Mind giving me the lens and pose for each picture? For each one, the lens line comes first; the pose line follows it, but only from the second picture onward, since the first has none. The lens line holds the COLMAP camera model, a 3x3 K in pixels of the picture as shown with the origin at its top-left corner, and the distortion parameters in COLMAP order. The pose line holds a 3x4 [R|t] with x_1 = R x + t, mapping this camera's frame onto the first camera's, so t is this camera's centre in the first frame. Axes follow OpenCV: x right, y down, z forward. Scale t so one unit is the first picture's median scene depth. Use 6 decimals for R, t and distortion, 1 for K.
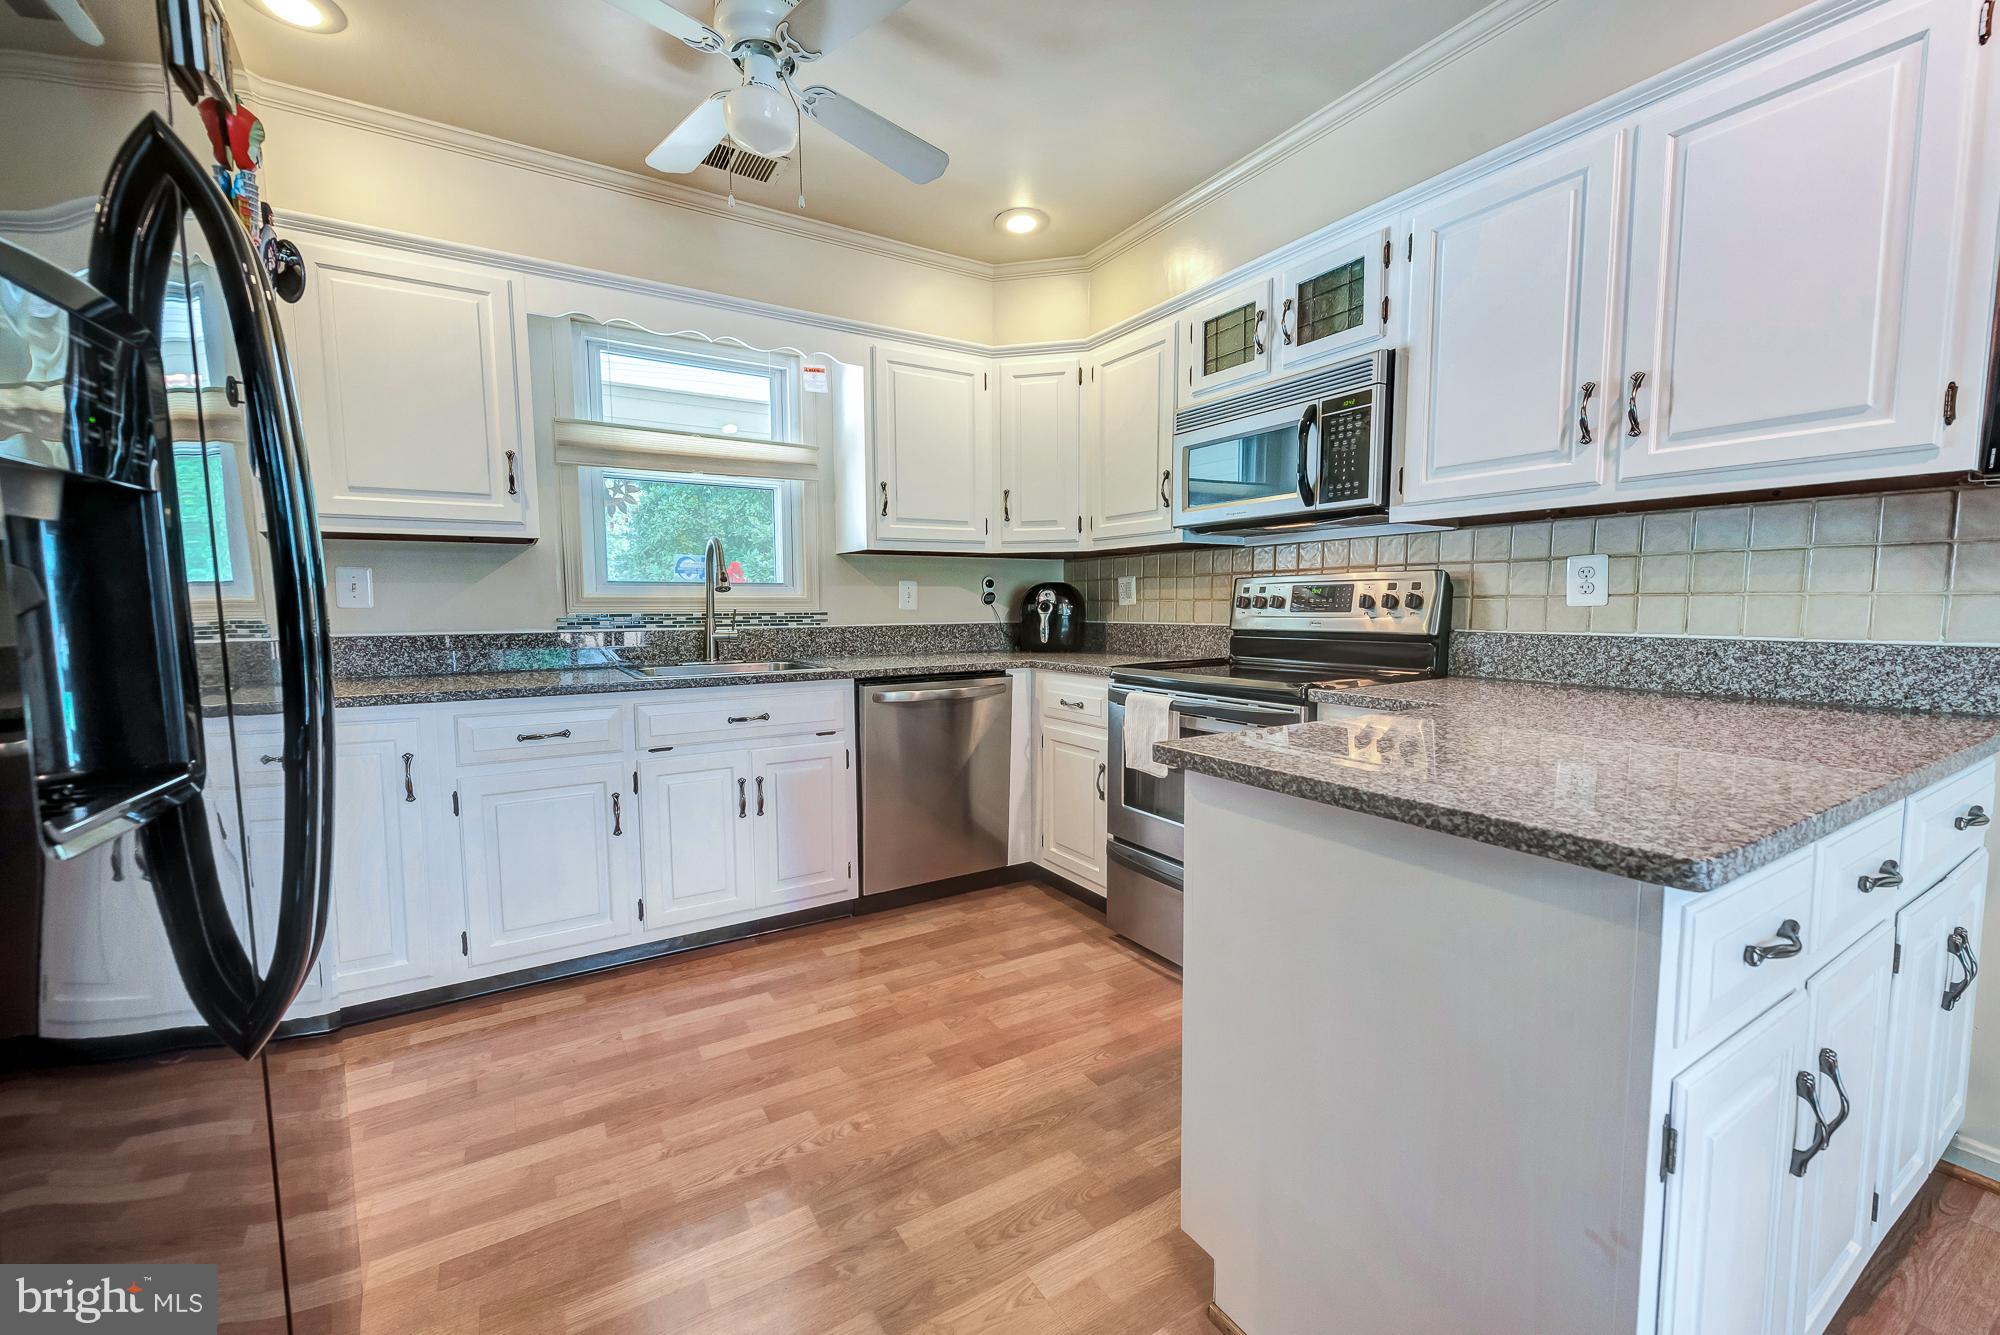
lens RADIAL K [[802.9, 0, 997.6], [0, 802.9, 665.8], [0, 0, 1]] dist [0.004078, -0.002699]
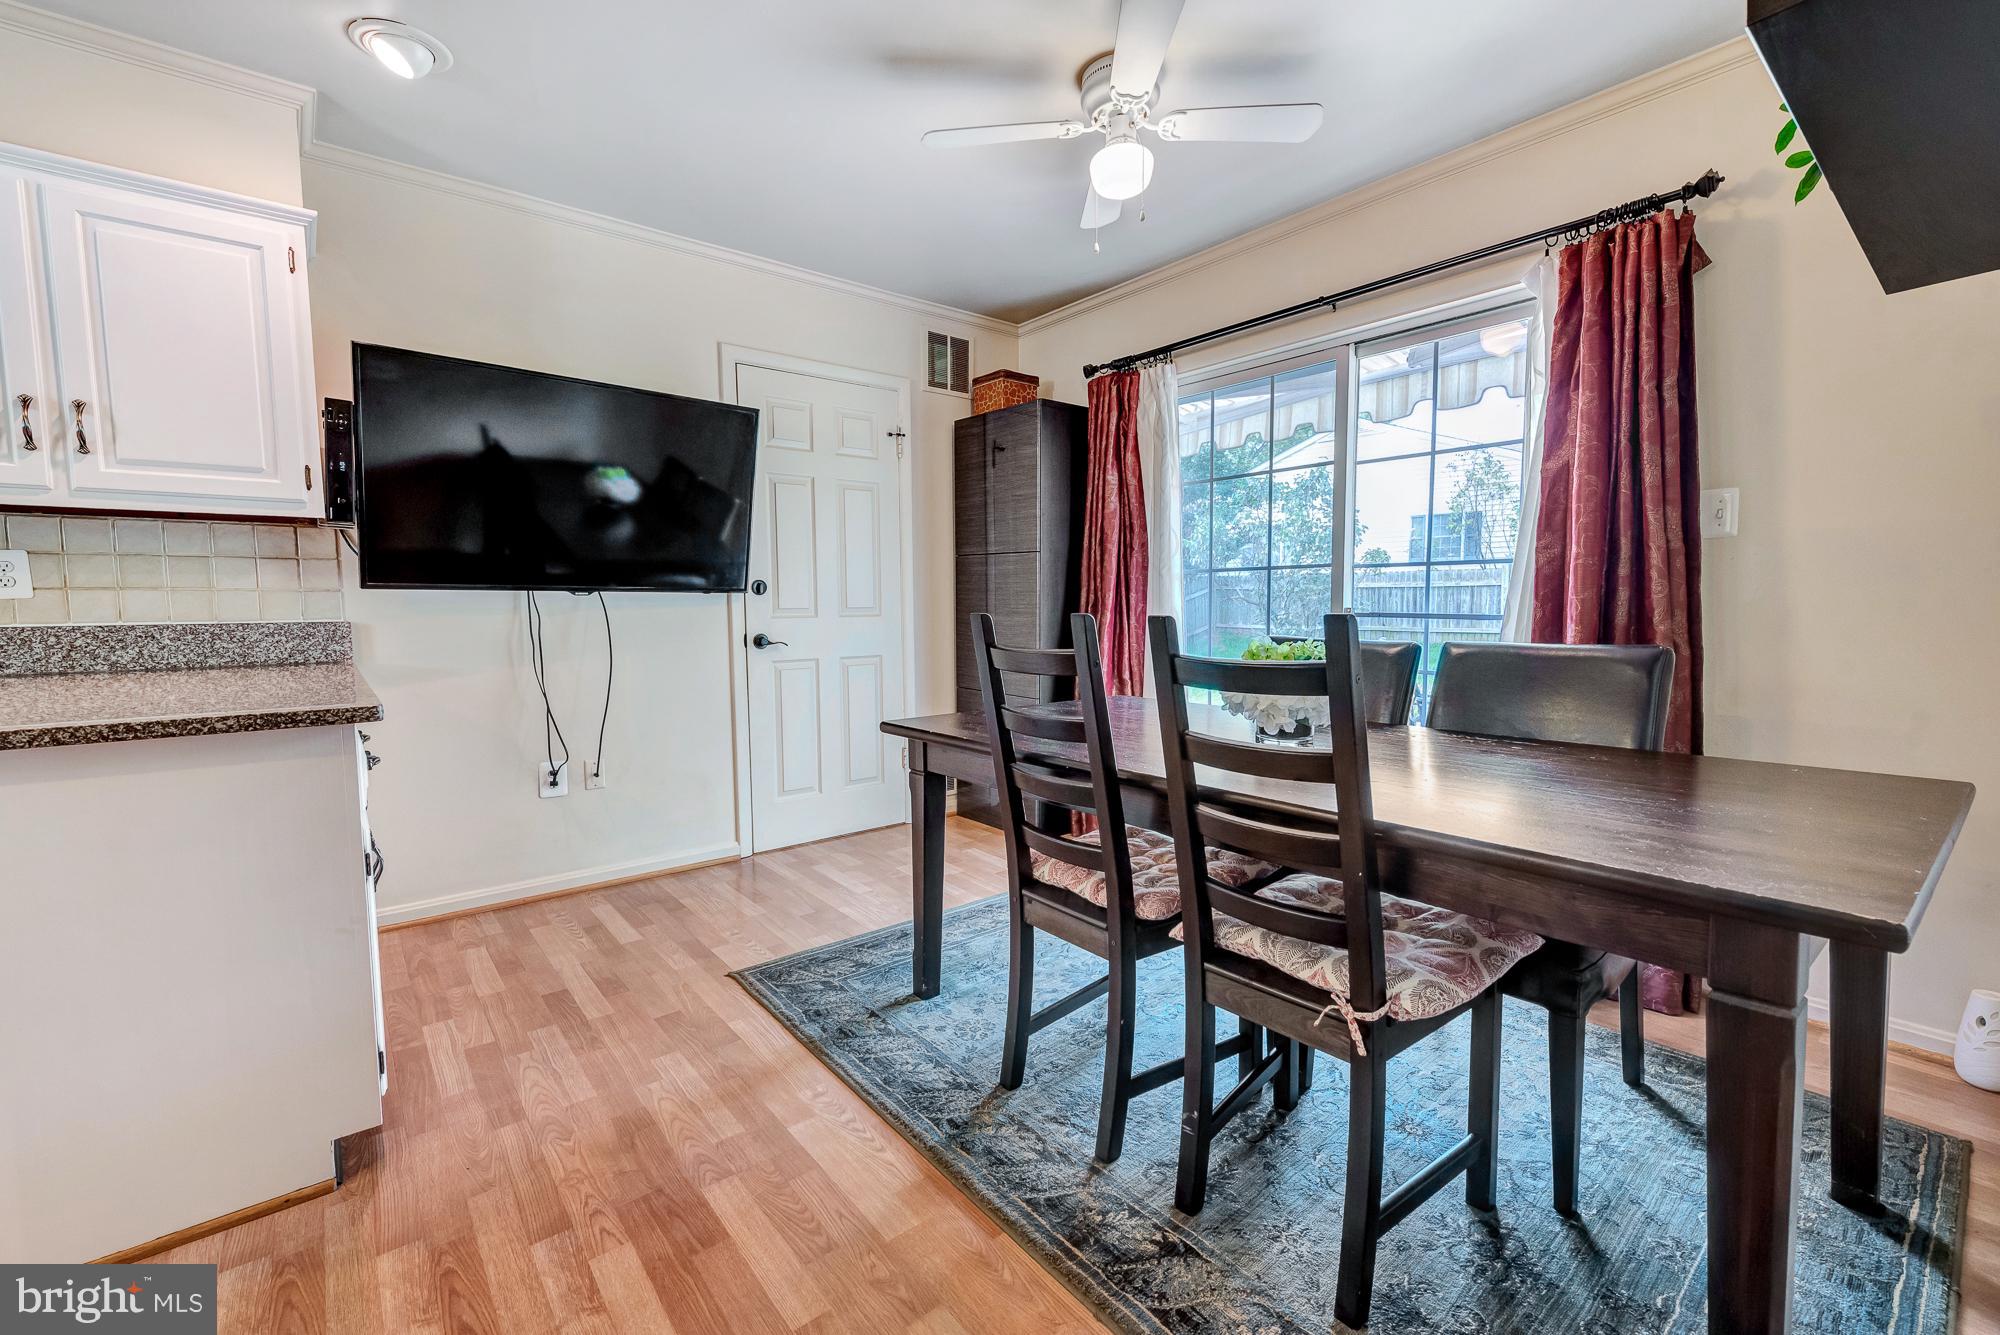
lens RADIAL K [[863.0, 0, 1006.3], [0, 863.0, 669.8], [0, 0, 1]] dist [0.000627, -0.000691]
pose [[-0.139103, -0.071827, 0.987670, -0.657751], [0.086814, 0.992642, 0.084416, 0.041045], [-0.986465, 0.097486, -0.131844, -0.140153]]
